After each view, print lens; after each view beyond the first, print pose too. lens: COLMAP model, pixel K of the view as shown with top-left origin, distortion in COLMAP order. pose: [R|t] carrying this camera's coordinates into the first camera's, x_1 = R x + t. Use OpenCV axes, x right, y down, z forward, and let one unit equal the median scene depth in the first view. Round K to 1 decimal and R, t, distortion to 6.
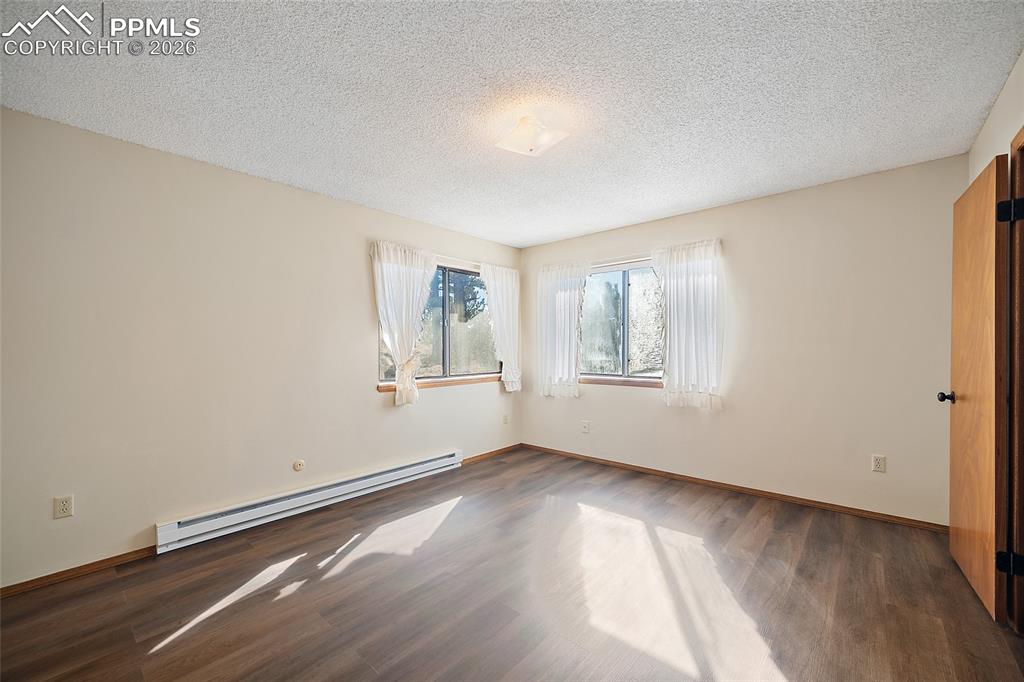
lens RADIAL K [[405.0, 0, 513.2], [0, 405.0, 345.0], [0, 0, 1]] dist [0.004372, -0.000802]
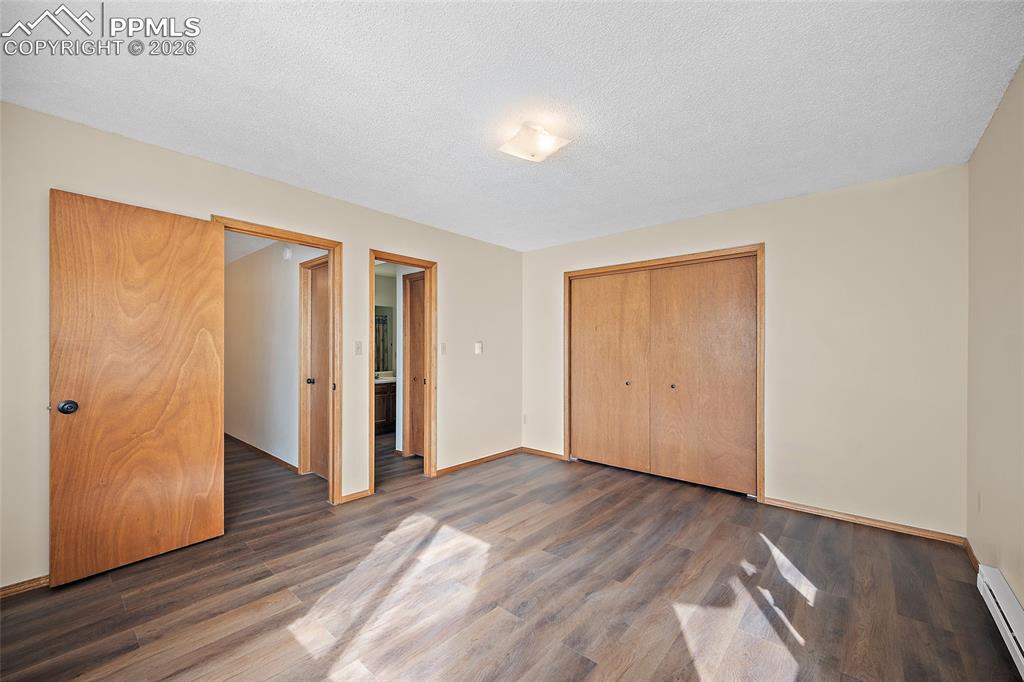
lens RADIAL K [[405.0, 0, 510.1], [0, 405.0, 347.2], [0, 0, 1]] dist [0.004372, -0.000802]
pose [[-0.999991, 0.001380, 0.004041, 0.091465], [0.001343, 0.999958, -0.009074, 0.004610], [-0.004054, -0.009068, -0.999951, 1.914171]]
